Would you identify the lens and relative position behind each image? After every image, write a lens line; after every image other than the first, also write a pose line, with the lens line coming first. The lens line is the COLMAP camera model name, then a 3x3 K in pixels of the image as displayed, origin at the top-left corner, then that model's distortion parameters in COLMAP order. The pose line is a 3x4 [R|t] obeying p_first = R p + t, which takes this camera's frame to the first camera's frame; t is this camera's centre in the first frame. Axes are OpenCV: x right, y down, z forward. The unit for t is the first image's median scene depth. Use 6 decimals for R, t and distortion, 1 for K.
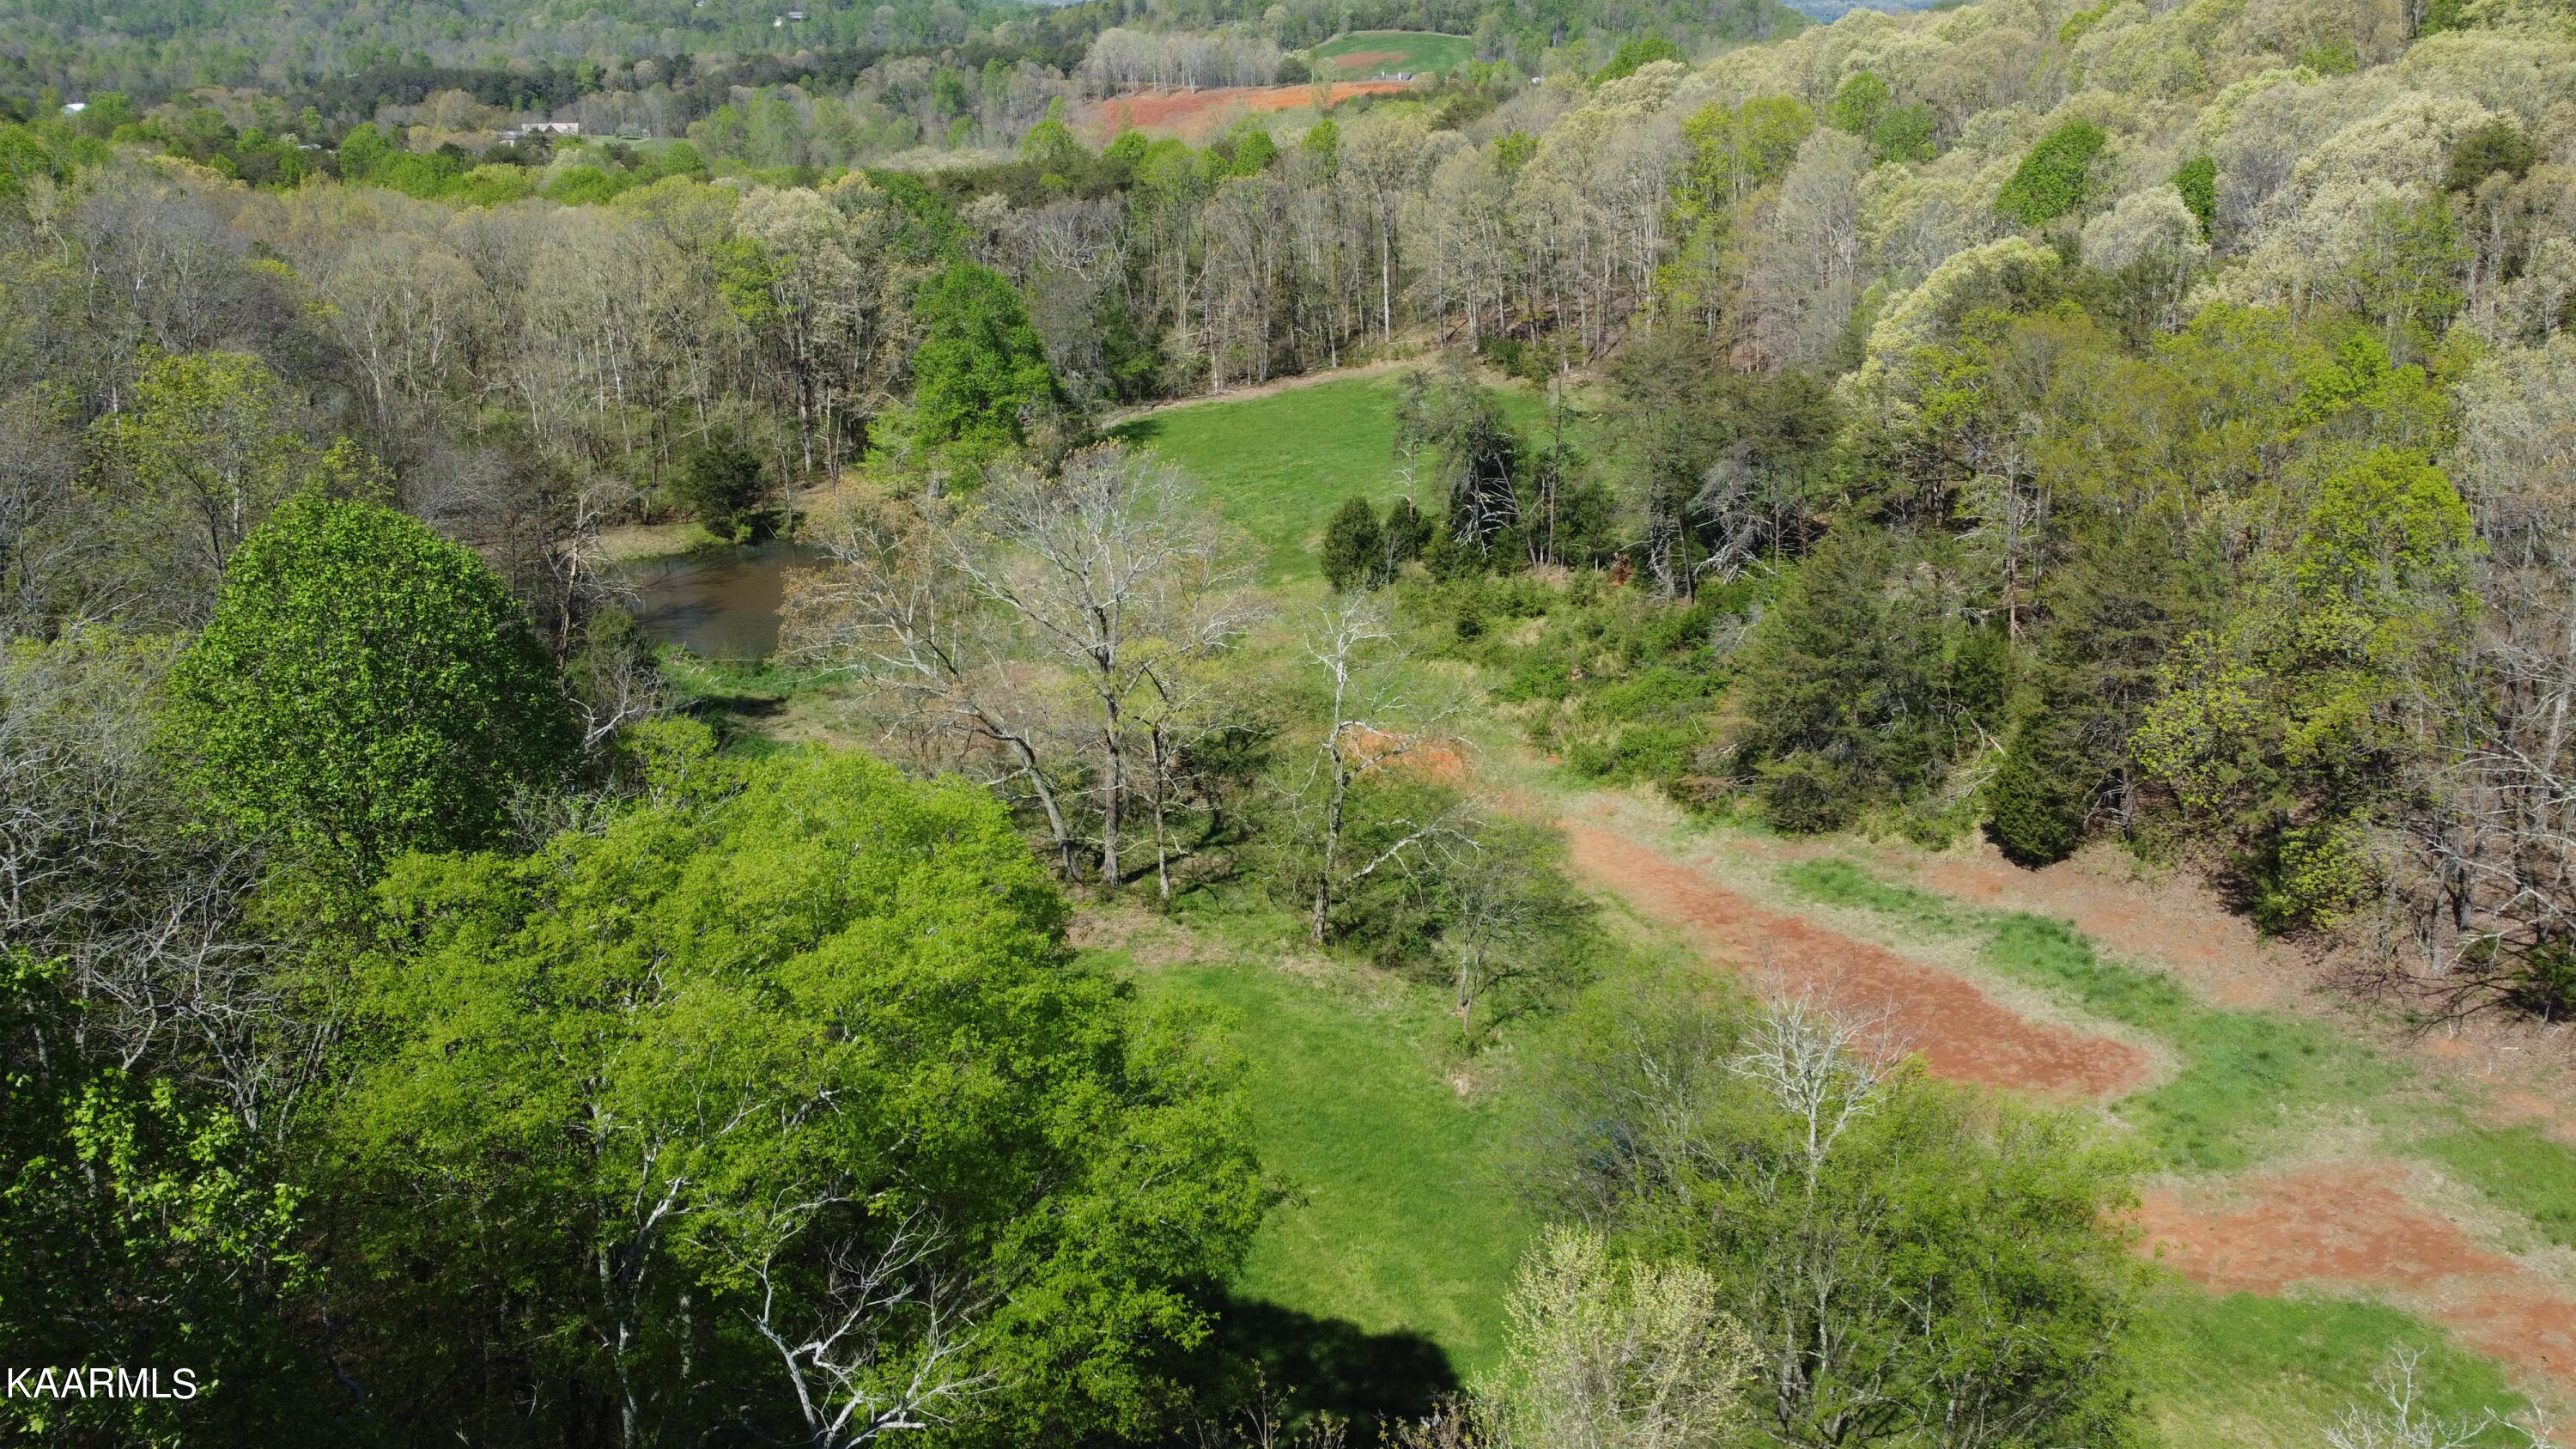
lens RADIAL K [[1957.4, 0, 1287.9], [0, 1957.4, 707.0], [0, 0, 1]] dist [0.000212, -0.008127]
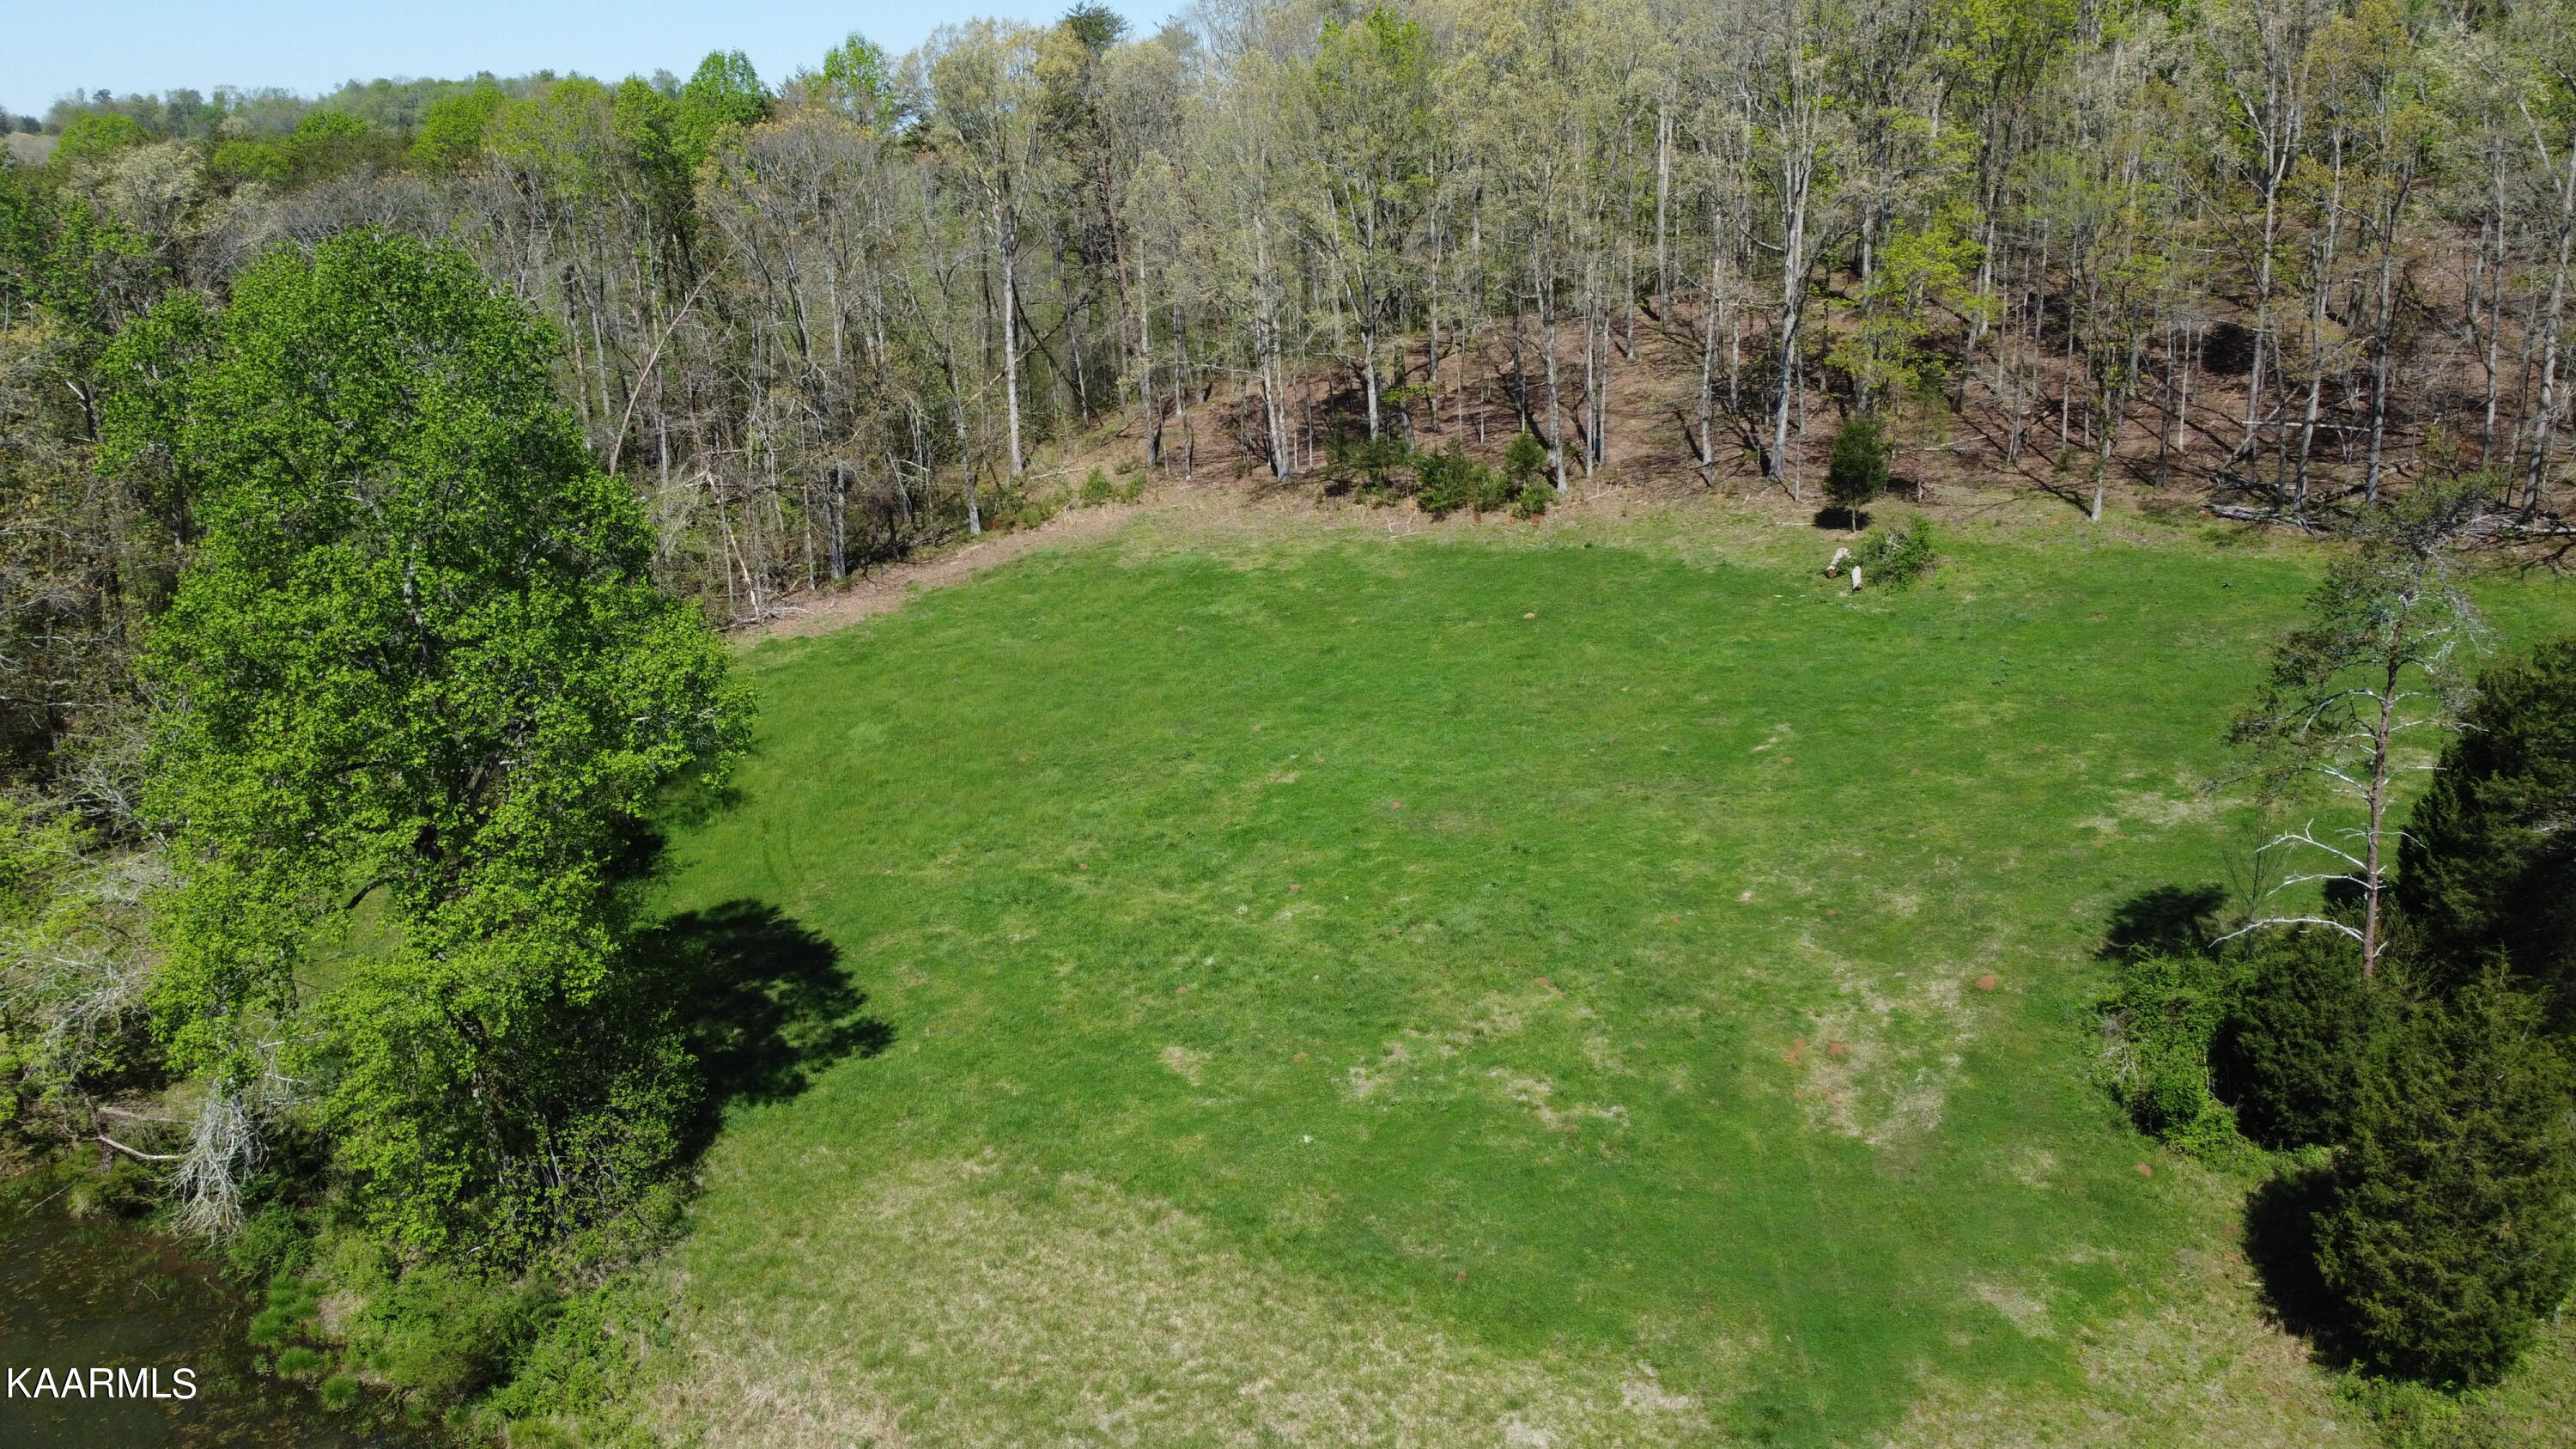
lens RADIAL K [[1957.4, 0, 1281.5], [0, 1957.4, 704.8], [0, 0, 1]] dist [0.000212, -0.008127]
pose [[0.878364, -0.138601, 0.457457, -0.168528], [0.171065, 0.984800, -0.030086, -0.132474], [-0.446333, 0.104681, 0.888723, 0.687682]]
